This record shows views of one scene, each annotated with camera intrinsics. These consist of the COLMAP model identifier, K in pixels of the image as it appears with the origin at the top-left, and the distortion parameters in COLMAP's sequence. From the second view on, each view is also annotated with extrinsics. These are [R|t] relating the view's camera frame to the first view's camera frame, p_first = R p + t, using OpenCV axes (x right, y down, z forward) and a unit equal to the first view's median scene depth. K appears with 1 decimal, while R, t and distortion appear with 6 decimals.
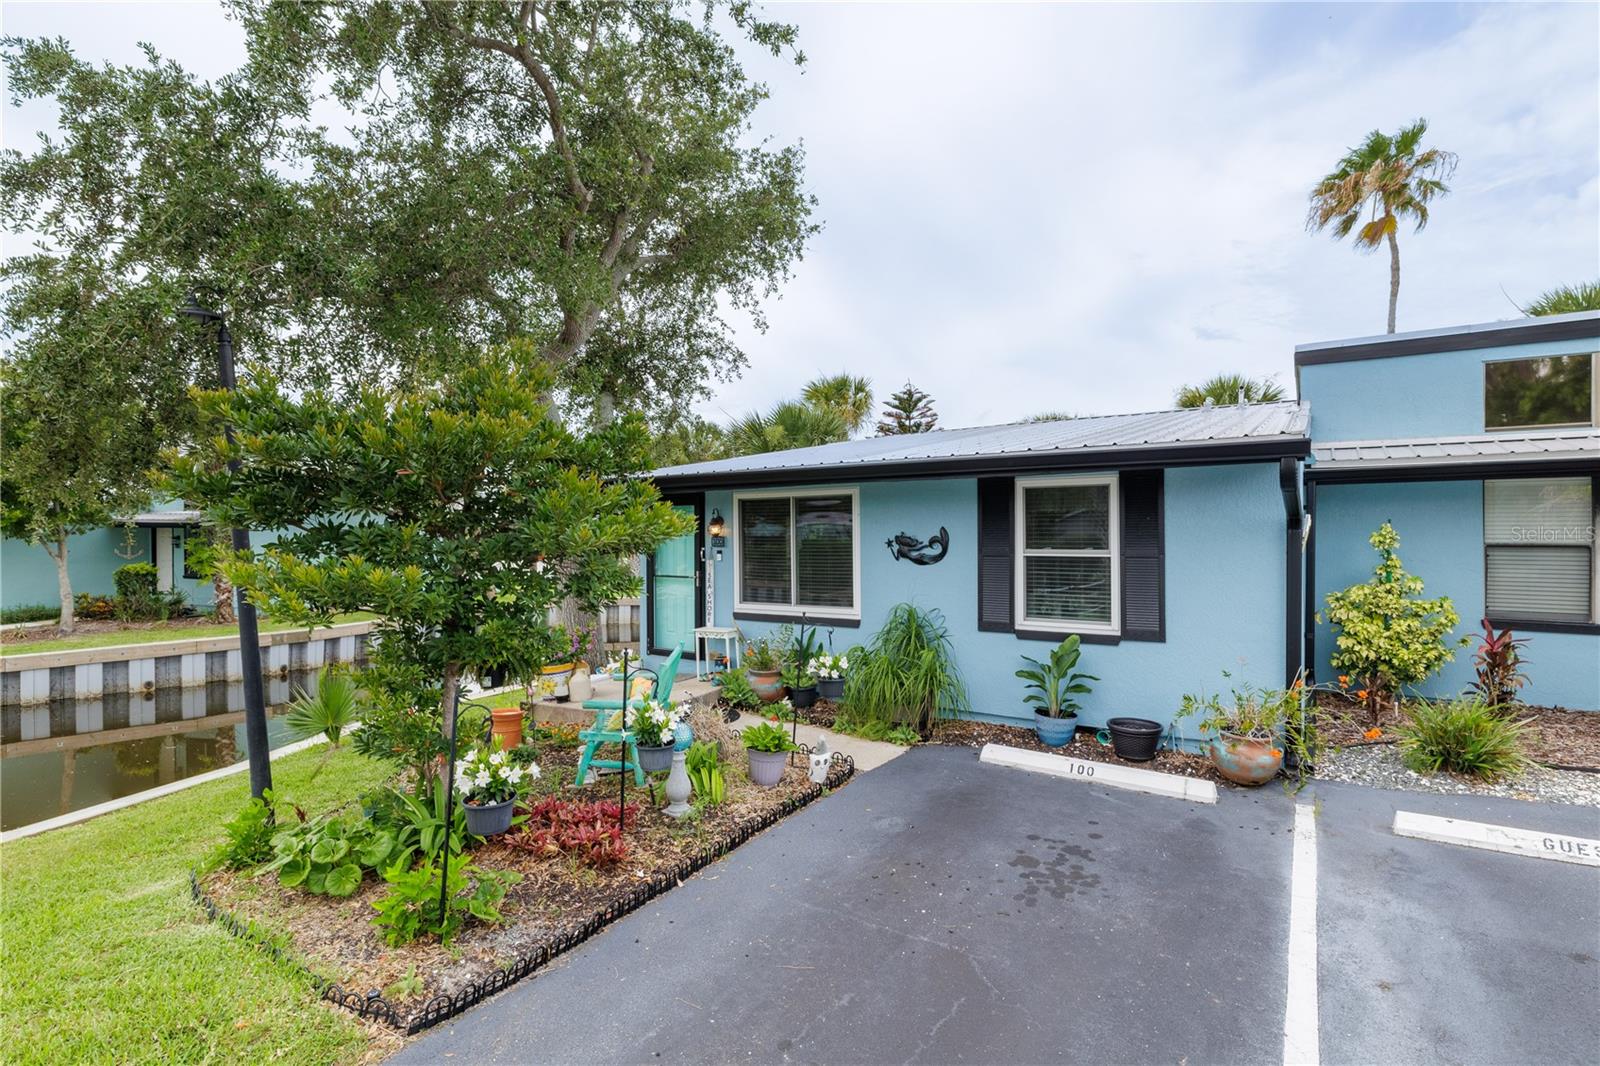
lens RADIAL K [[775.5, 0, 800.0], [0, 775.5, 533.0], [0, 0, 1]] dist [-0.004536, 0.000306]
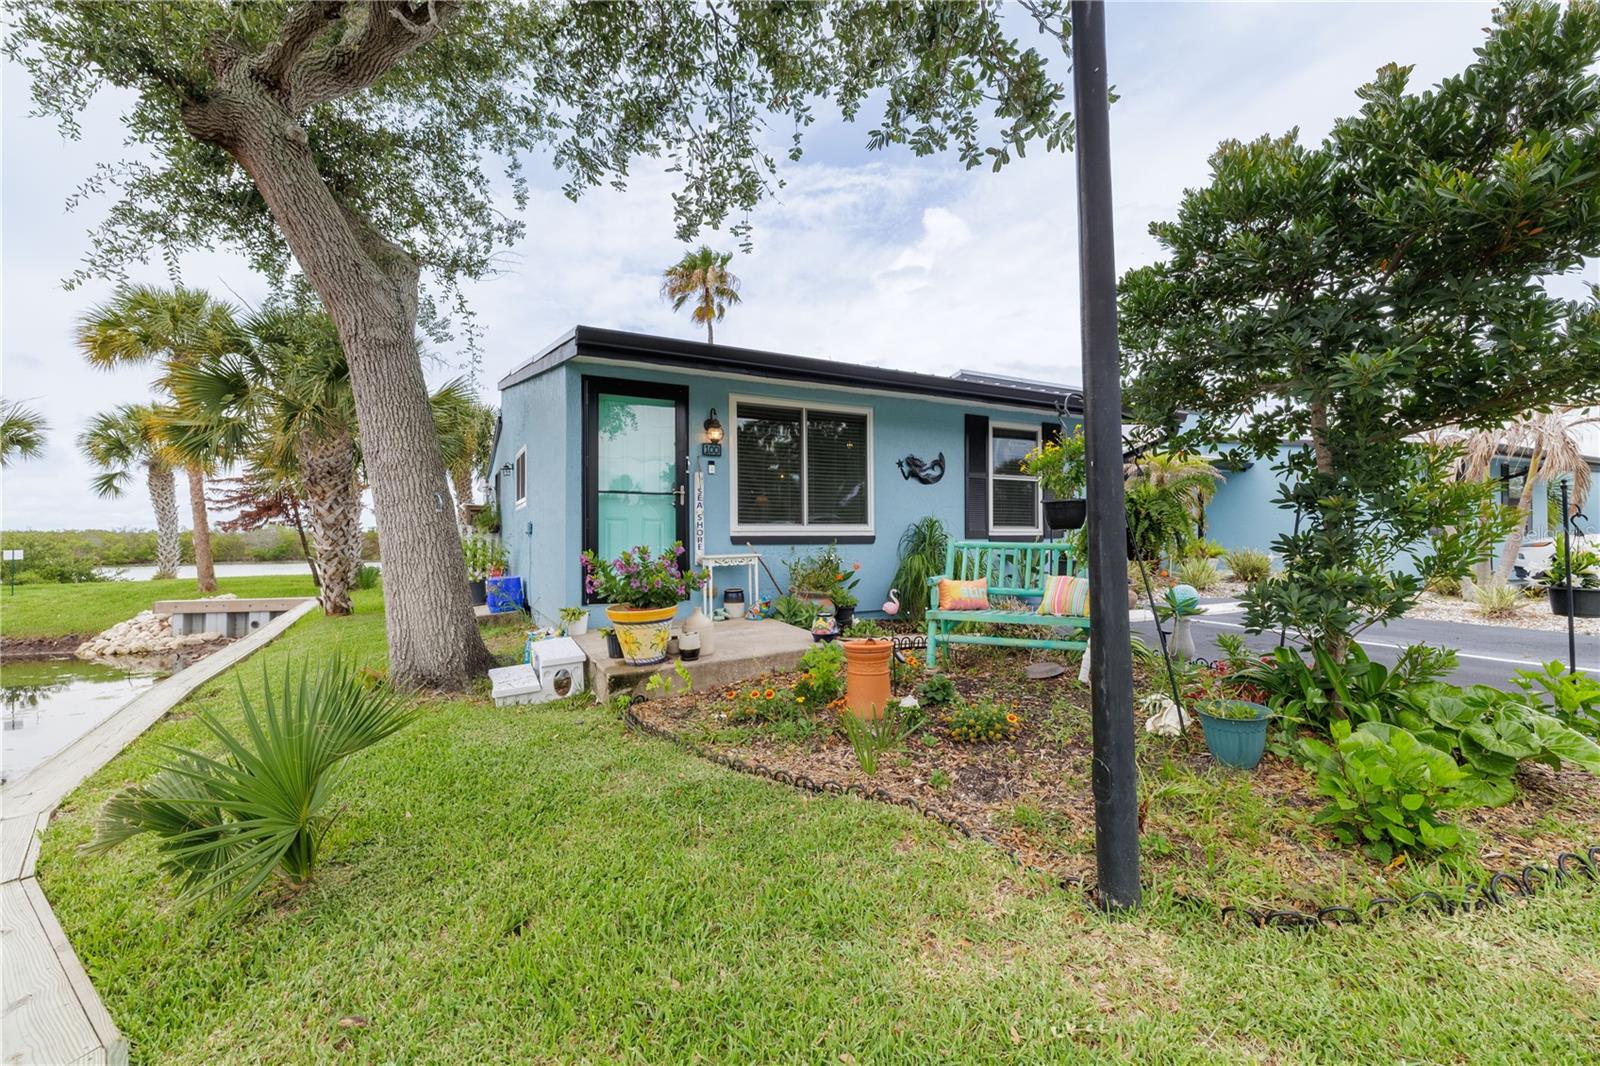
lens RADIAL K [[662.9, 0, 809.3], [0, 662.9, 523.2], [0, 0, 1]] dist [0.001088, 0.000247]
pose [[0.481806, 0.024230, 0.875943, -0.769266], [-0.002393, 0.999650, -0.026336, 0.122990], [-0.876275, 0.010593, 0.481695, 0.671113]]
